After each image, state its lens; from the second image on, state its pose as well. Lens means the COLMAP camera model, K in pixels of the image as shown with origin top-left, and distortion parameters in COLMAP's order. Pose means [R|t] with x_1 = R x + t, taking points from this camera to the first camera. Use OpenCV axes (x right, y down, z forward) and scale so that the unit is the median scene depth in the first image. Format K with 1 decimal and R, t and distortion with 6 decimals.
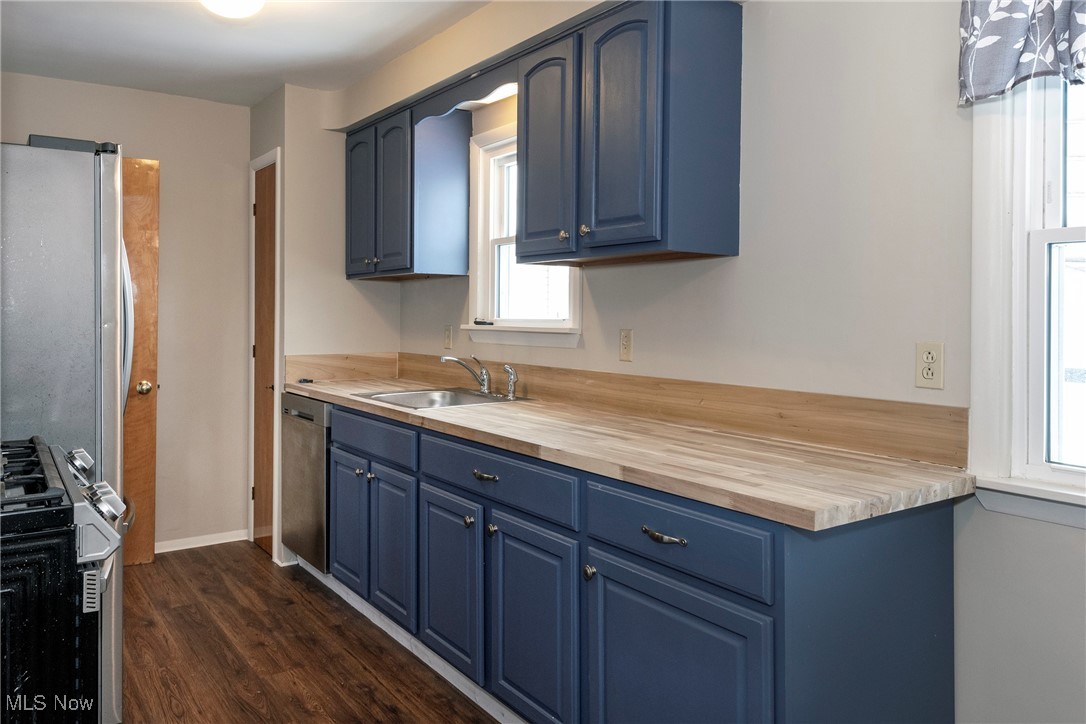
lens RADIAL K [[768.2, 0, 538.1], [0, 768.2, 316.4], [0, 0, 1]] dist [0.003872, -0.001030]
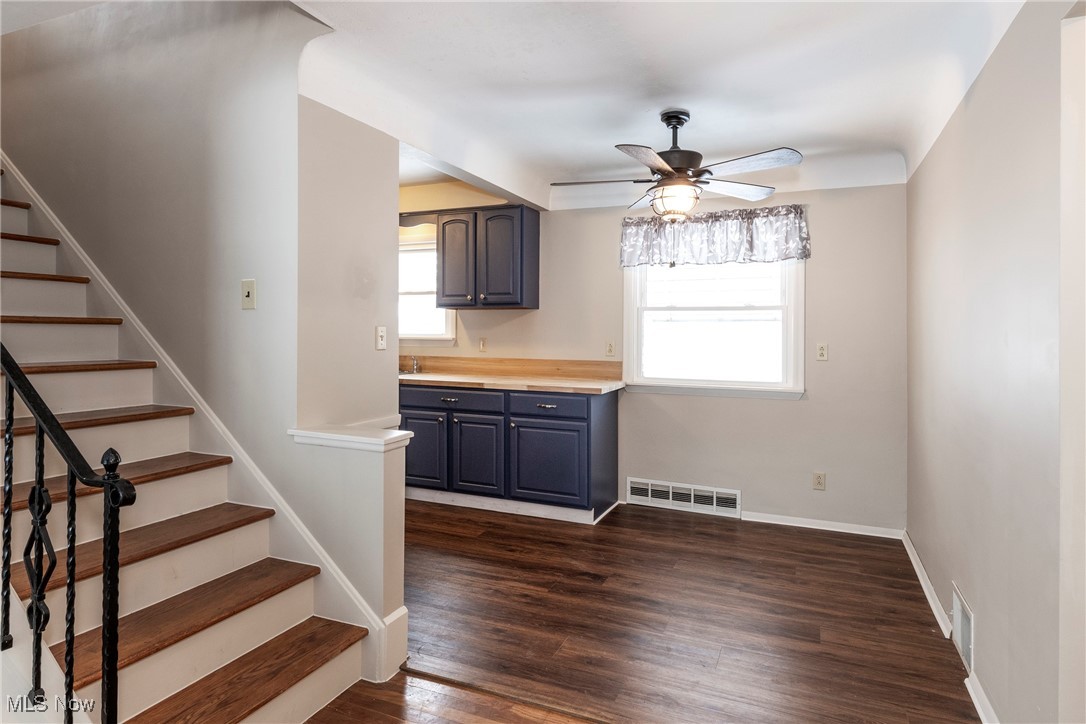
lens RADIAL K [[575.8, 0, 548.0], [0, 575.8, 335.3], [0, 0, 1]] dist [0.002195, 0.000196]
pose [[0.834051, -0.000029, 0.551688, -0.917637], [-0.002850, 0.999986, 0.004362, 0.001130], [-0.551680, -0.005211, 0.834039, -0.744954]]
